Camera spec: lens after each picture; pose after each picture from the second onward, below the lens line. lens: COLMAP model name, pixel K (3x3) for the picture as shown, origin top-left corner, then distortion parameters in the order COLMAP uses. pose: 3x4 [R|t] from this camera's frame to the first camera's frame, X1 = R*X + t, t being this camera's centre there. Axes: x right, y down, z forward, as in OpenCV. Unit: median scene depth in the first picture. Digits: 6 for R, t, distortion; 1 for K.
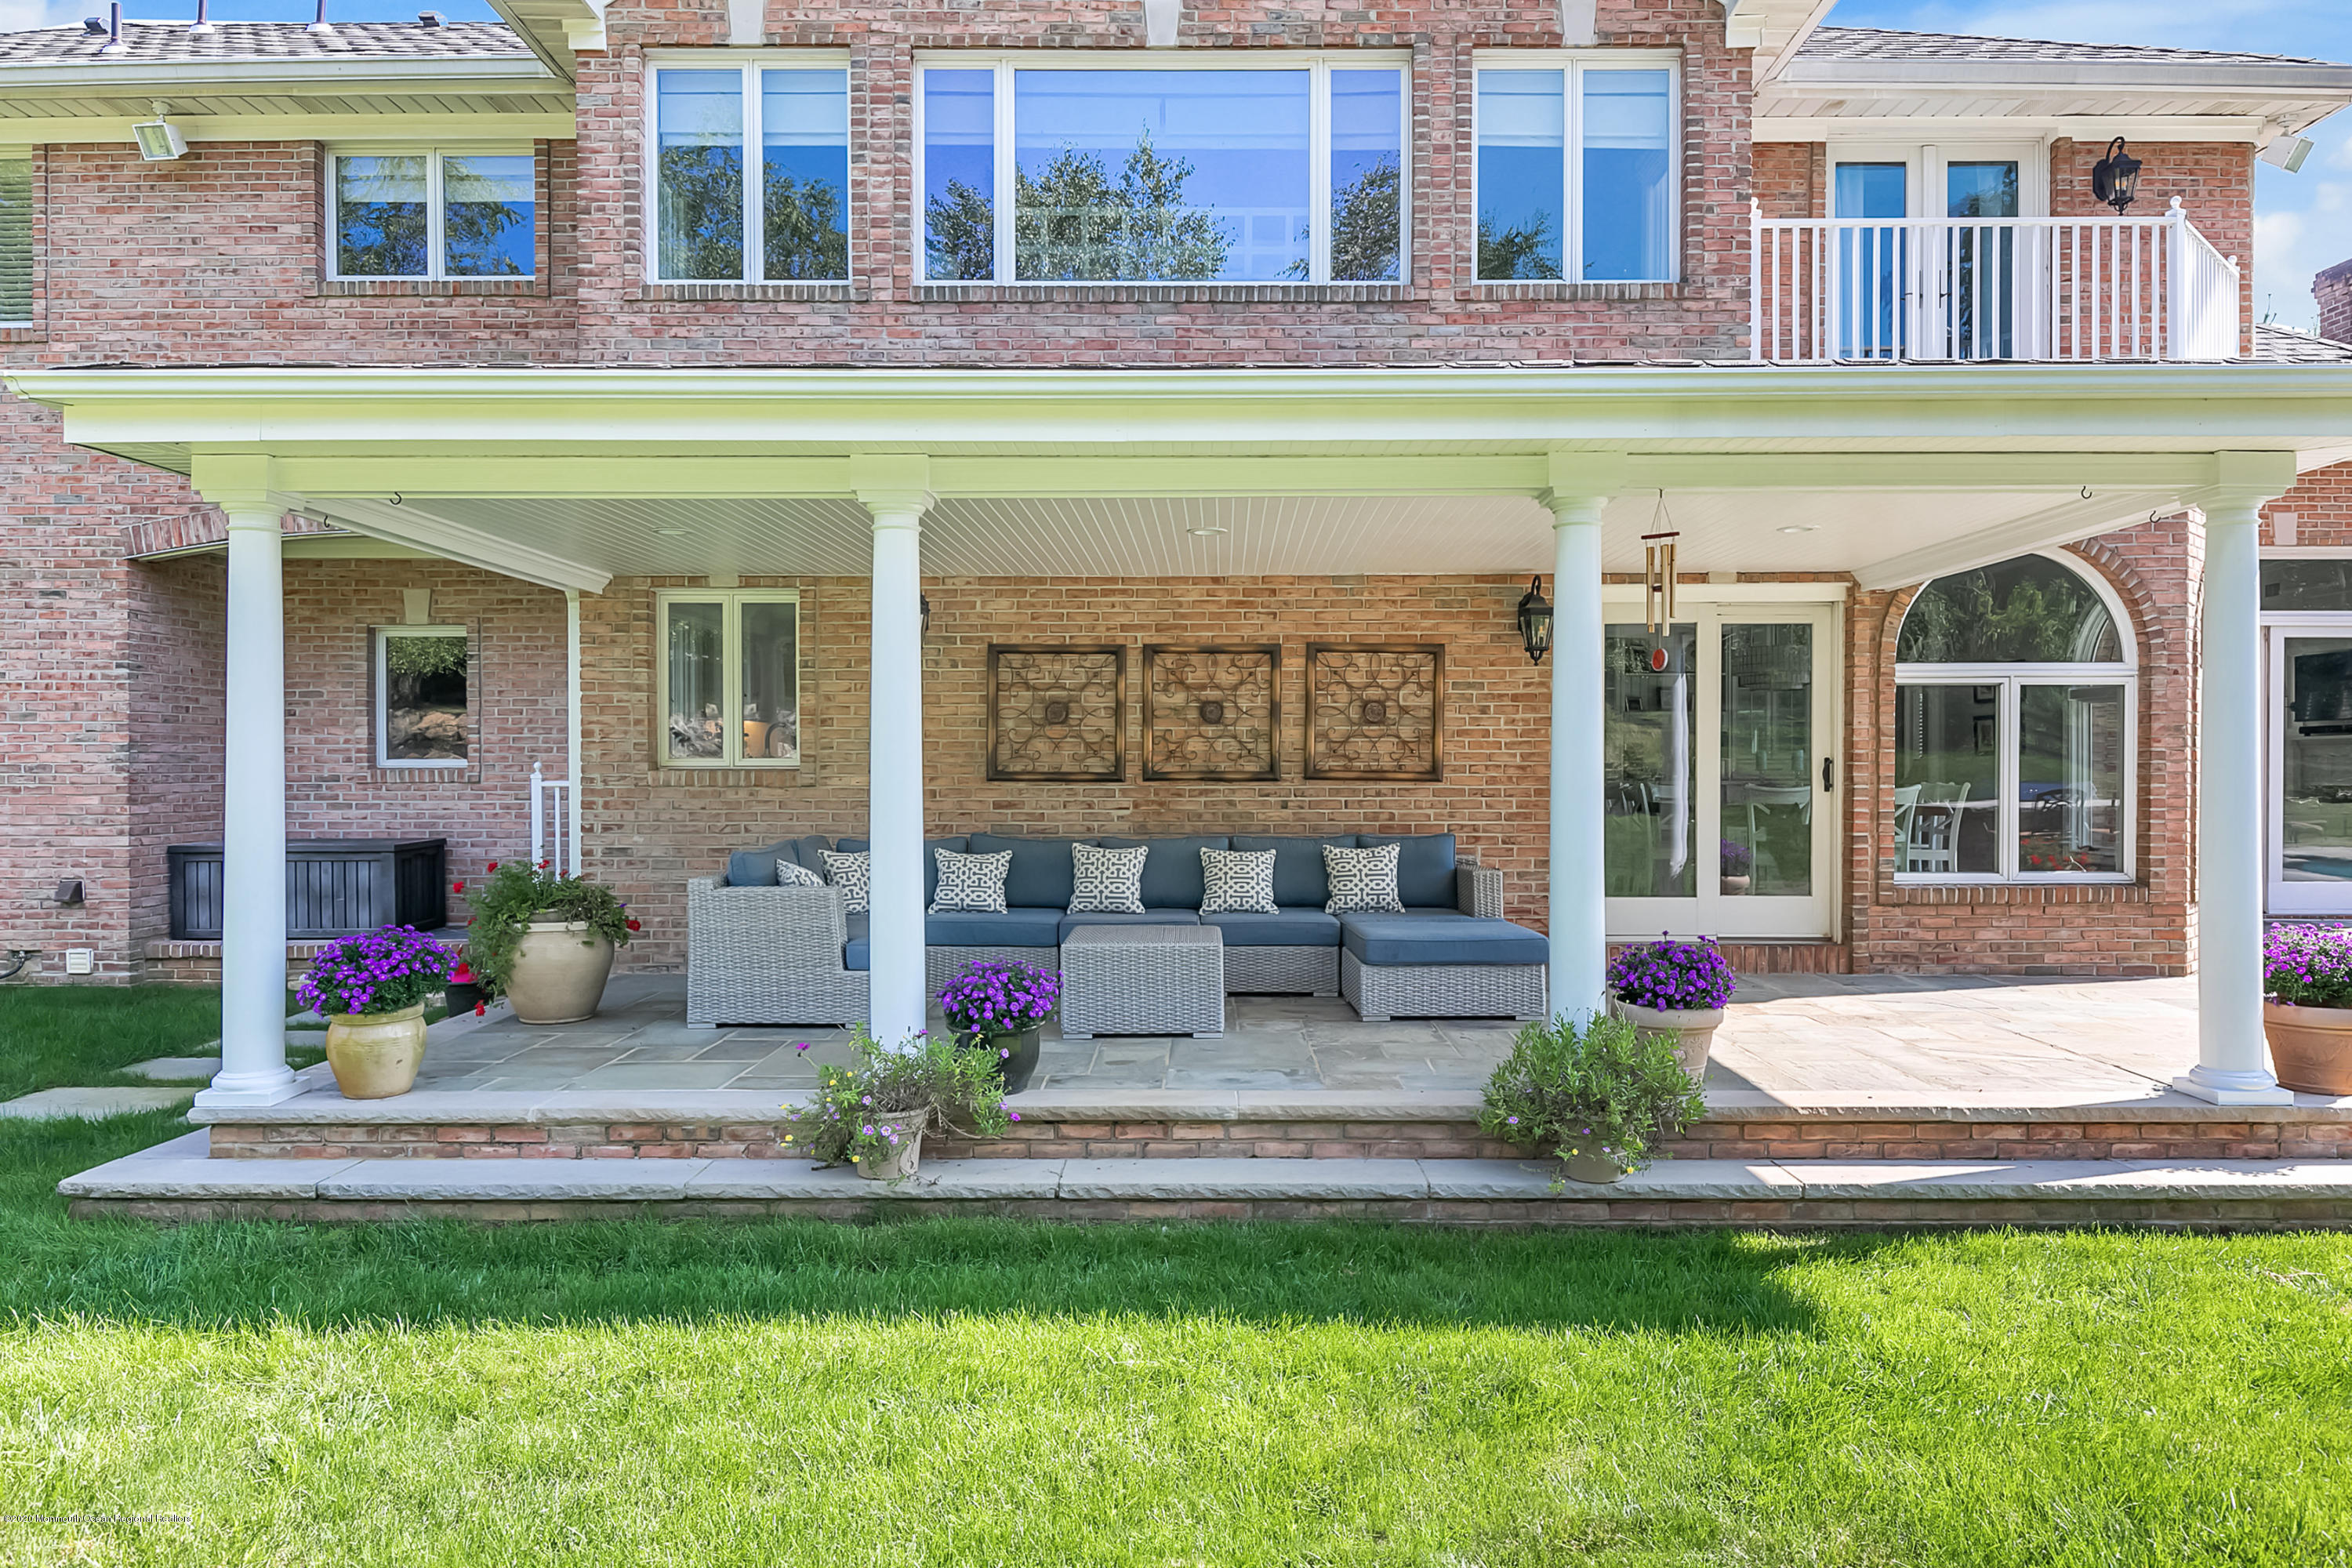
lens RADIAL K [[1351.9, 0, 1251.6], [0, 1351.9, 796.3], [0, 0, 1]] dist [0.017228, -0.020257]
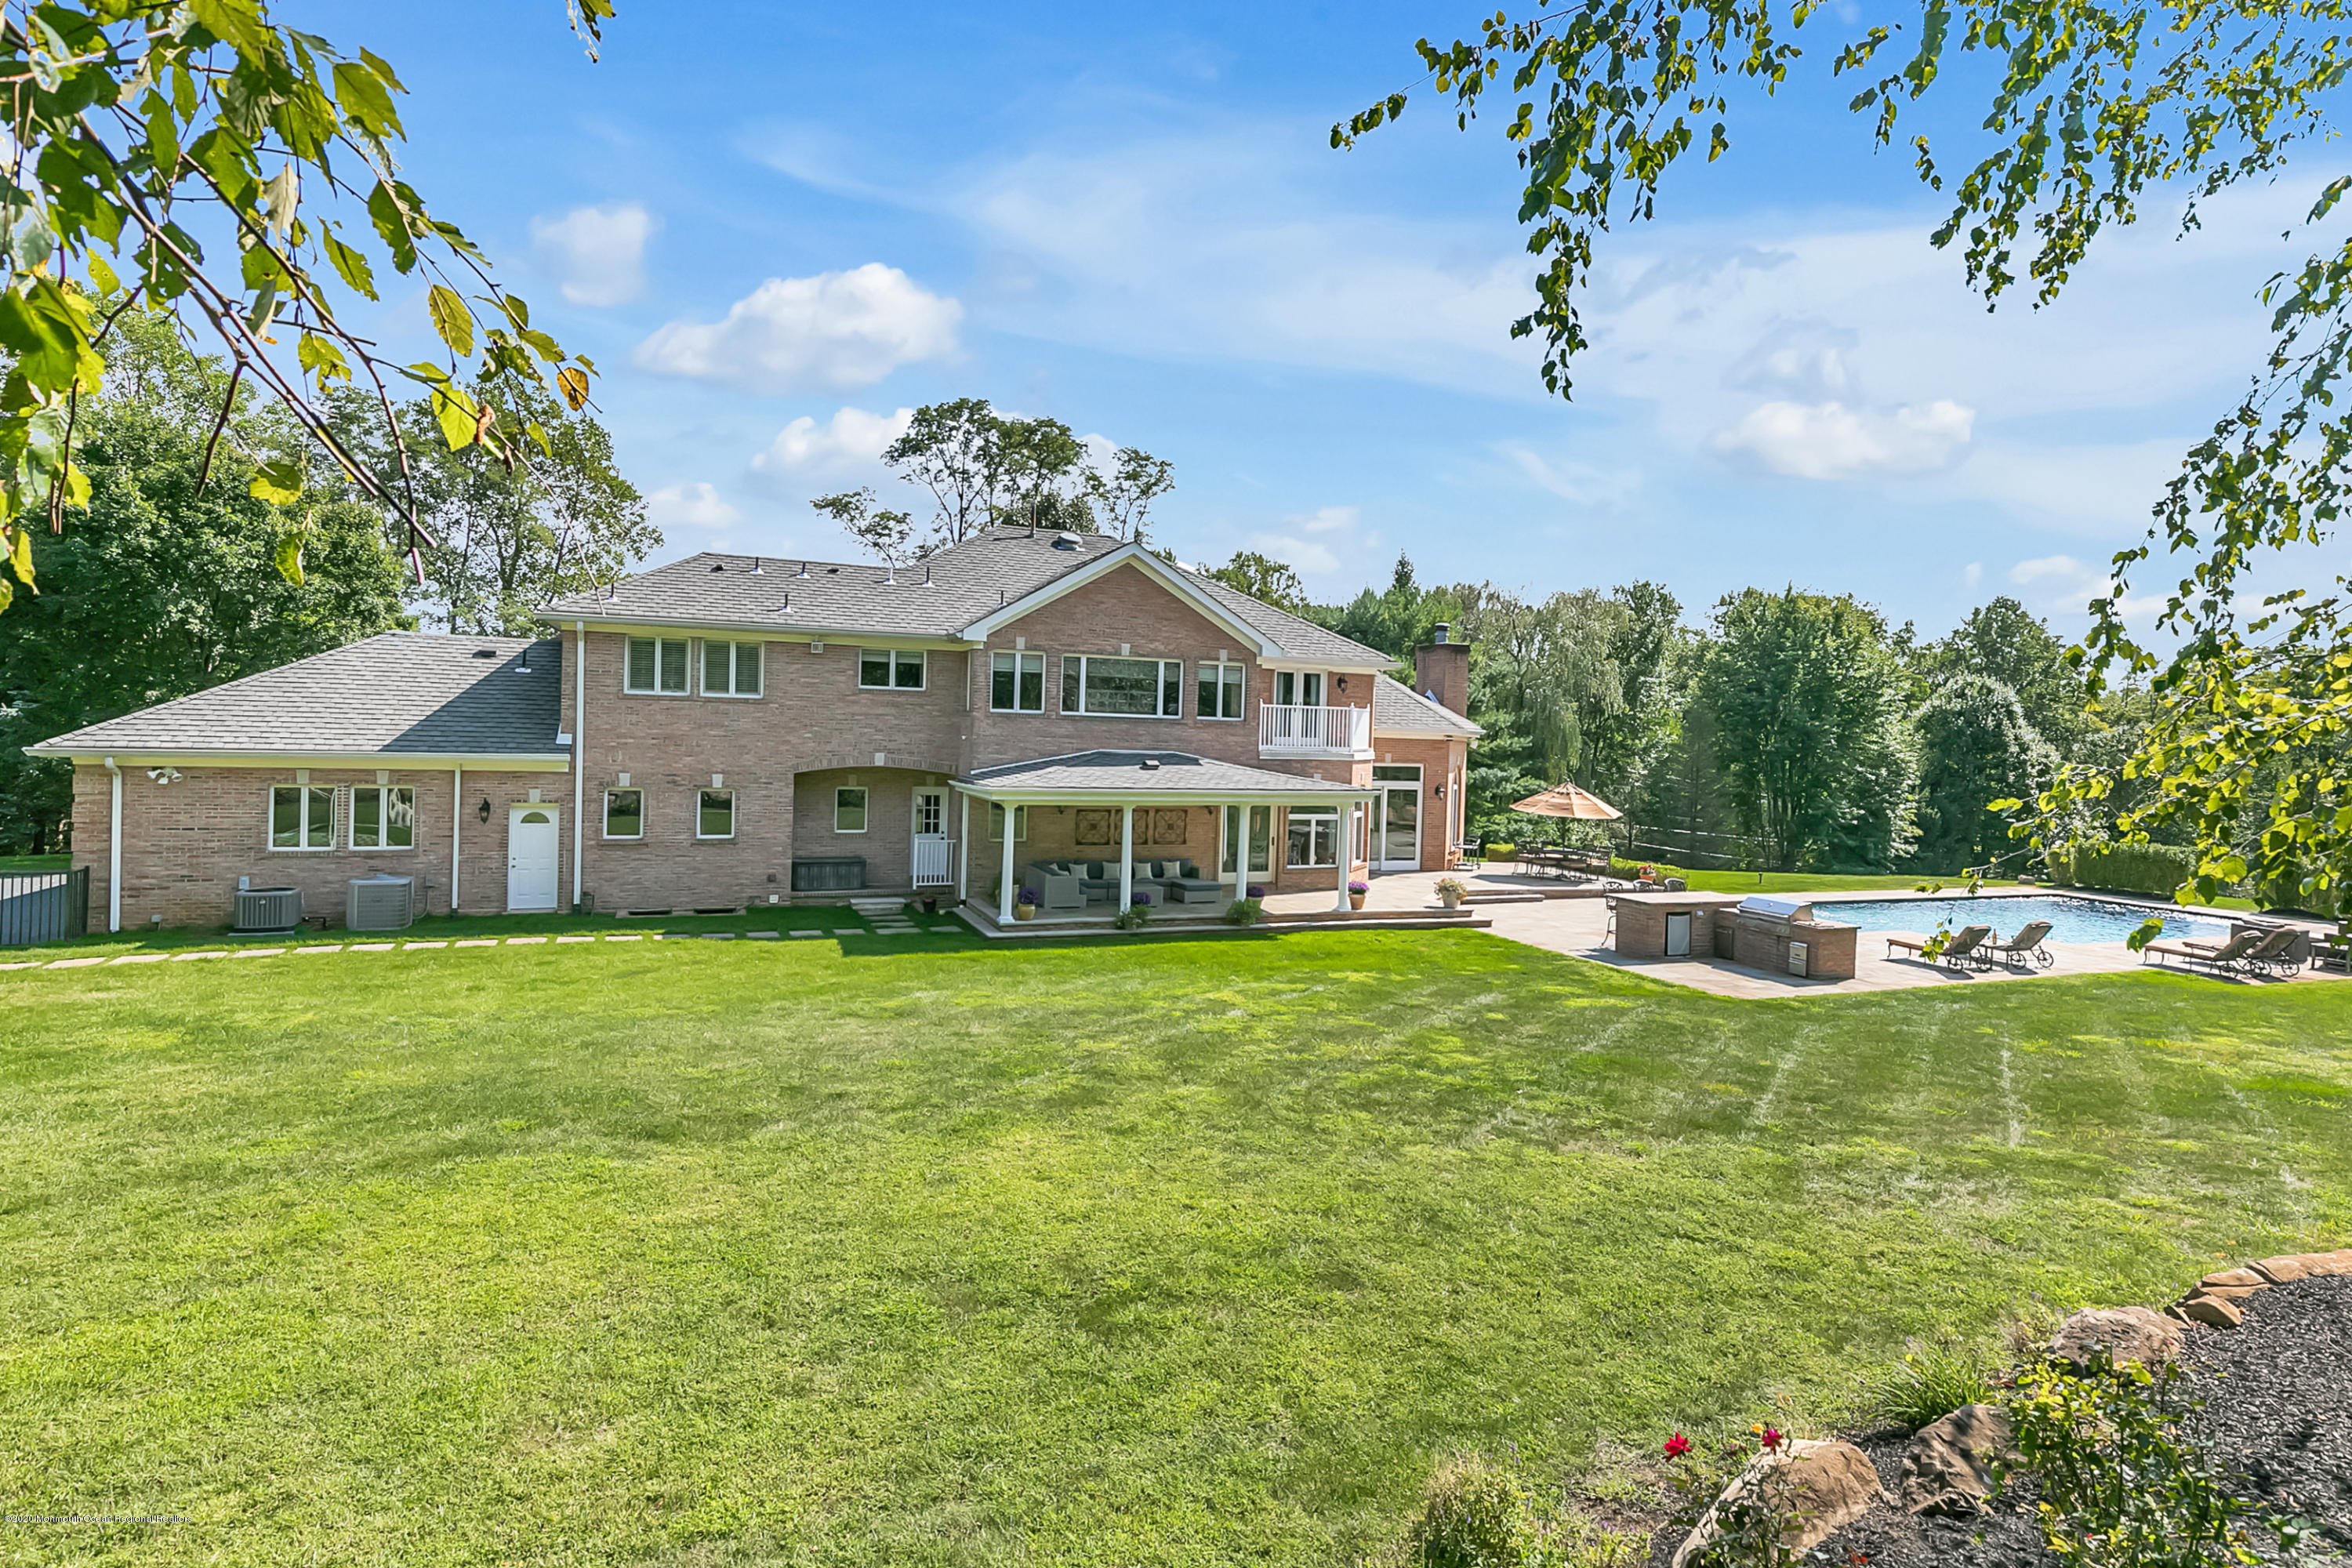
lens RADIAL K [[1273.5, 0, 1176.0], [0, 1273.5, 784.0], [0, 0, 1]] dist [-0.000317, -0.000088]
pose [[0.927449, 0.008535, 0.373852, -1.277544], [-0.023049, 0.999143, 0.034369, -0.313228], [-0.373239, -0.040492, 0.926851, -2.425806]]
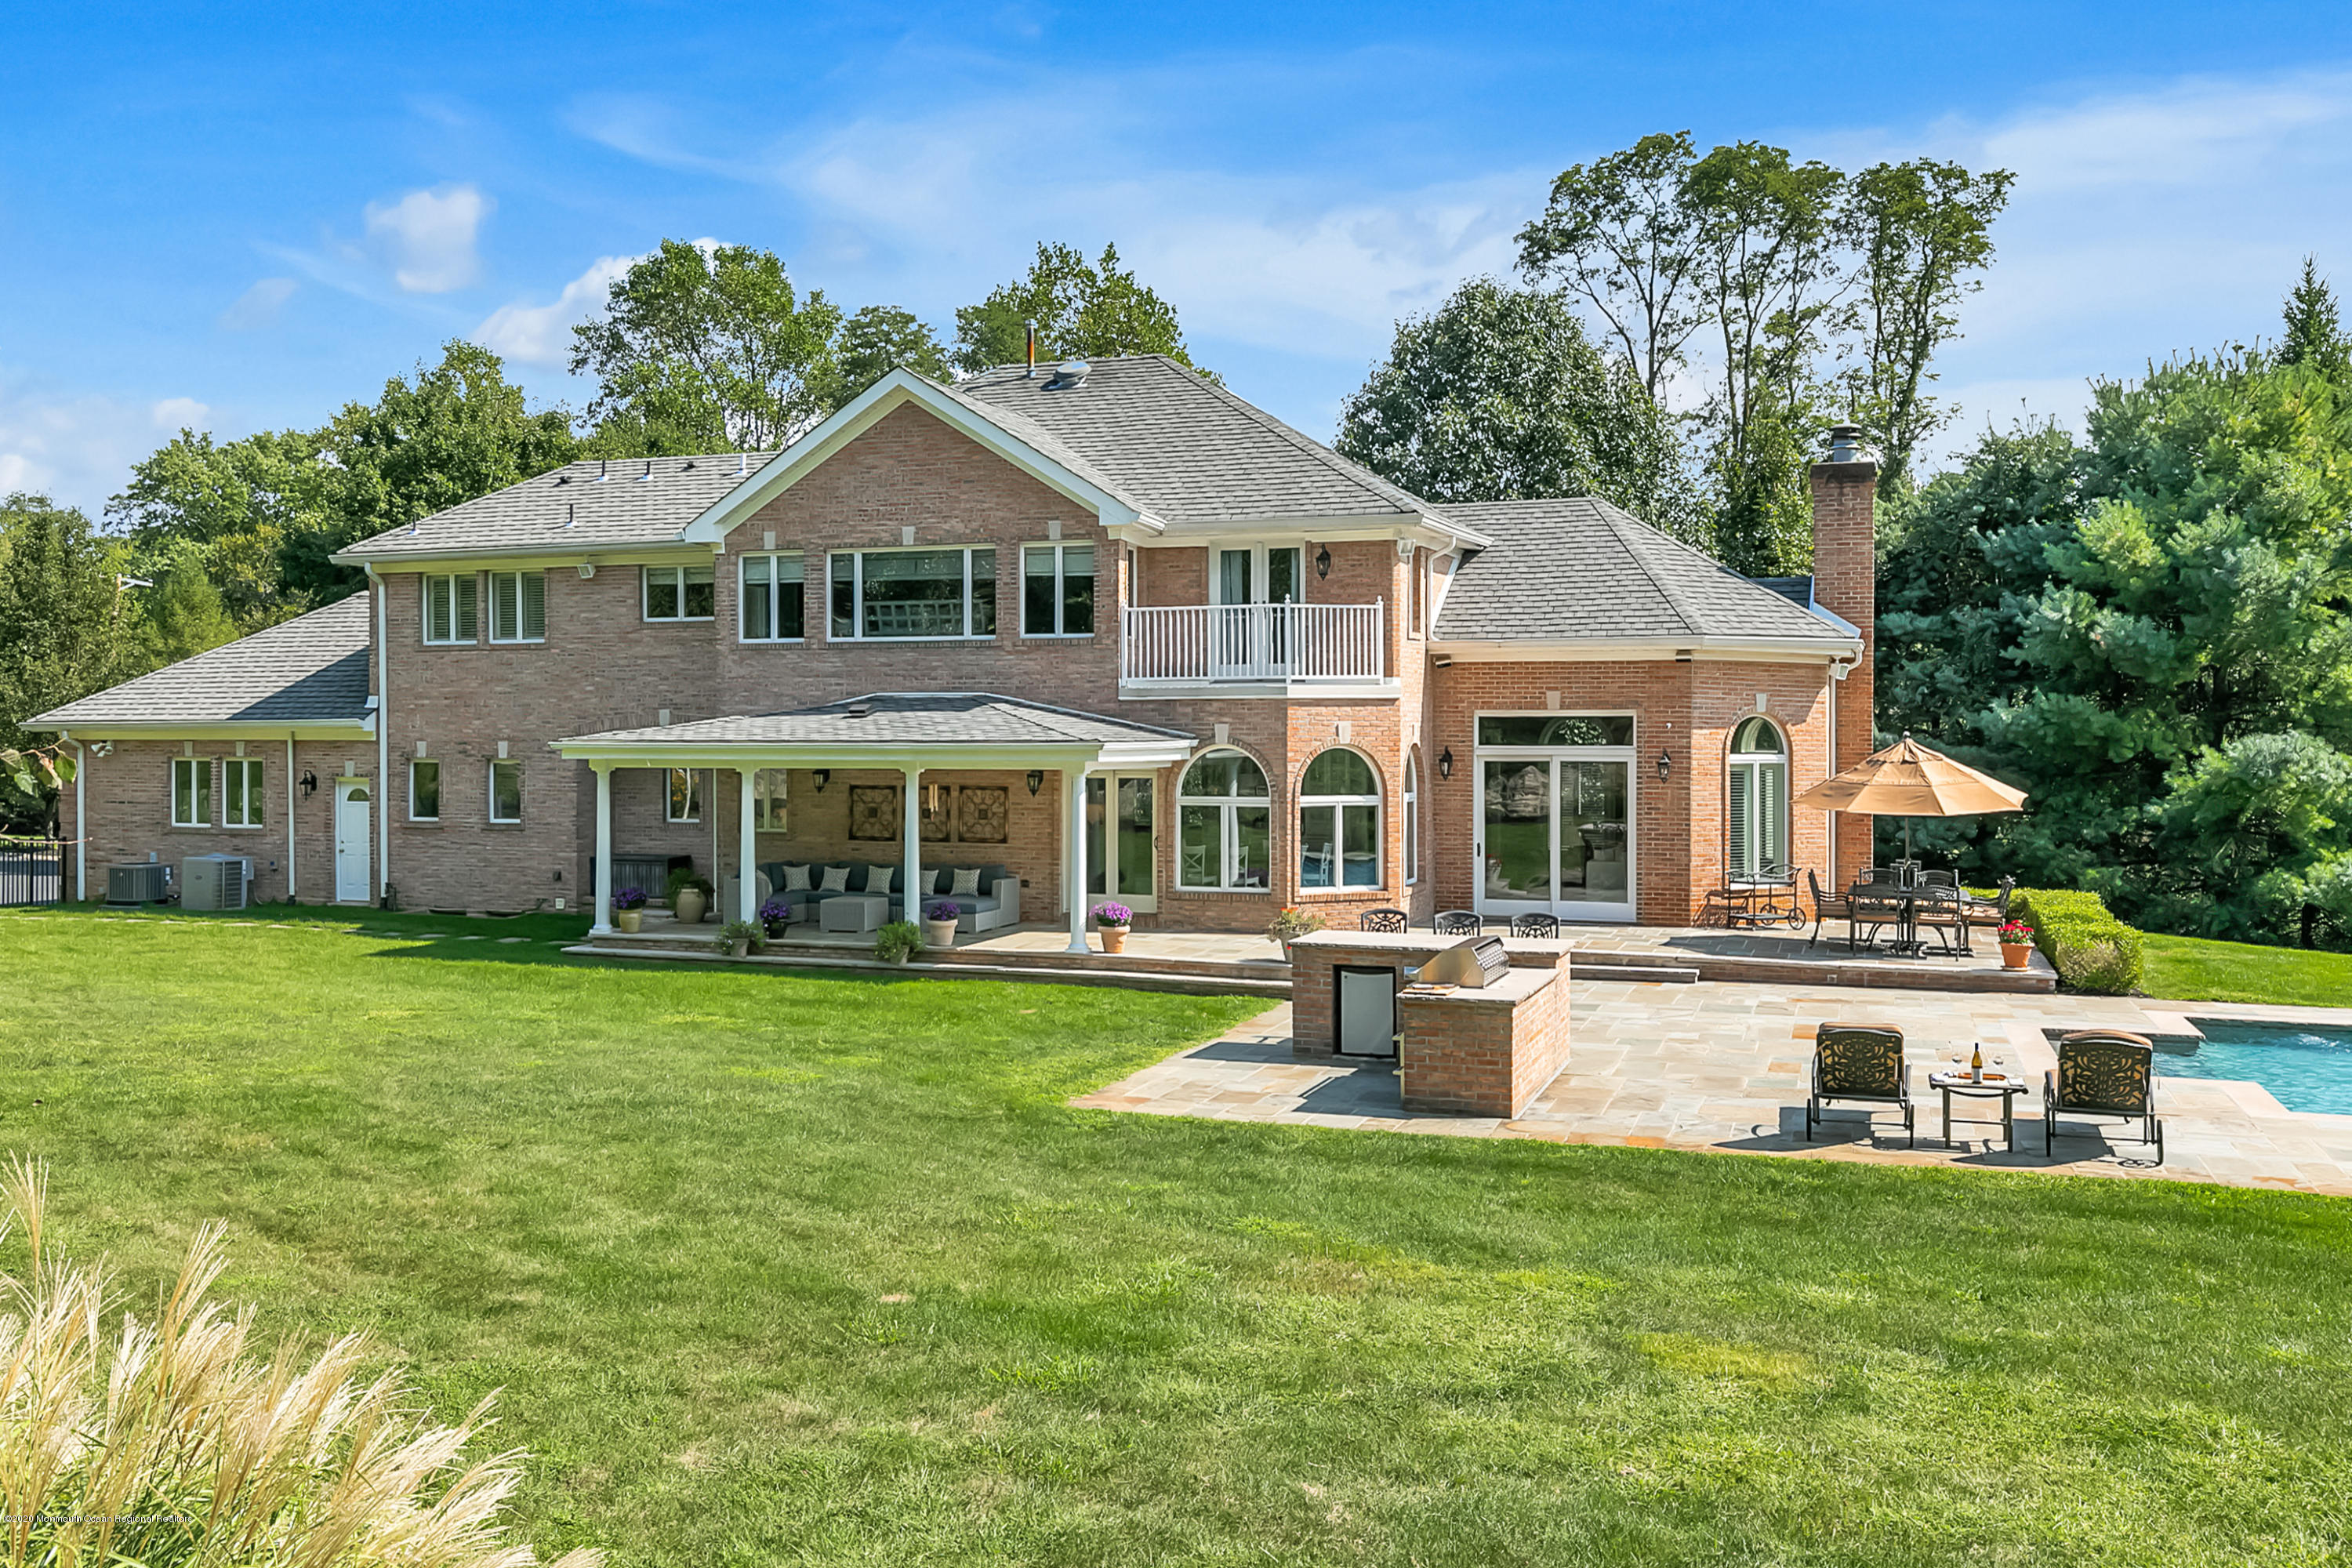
lens RADIAL K [[2173.8, 0, 1176.0], [0, 2173.8, 784.0], [0, 0, 1]] dist [0.004051, 0.002463]
pose [[0.909684, 0.007589, -0.415232, 2.022681], [-0.004139, 0.999949, 0.009209, -0.153803], [0.415281, -0.006659, 0.909669, -2.403652]]
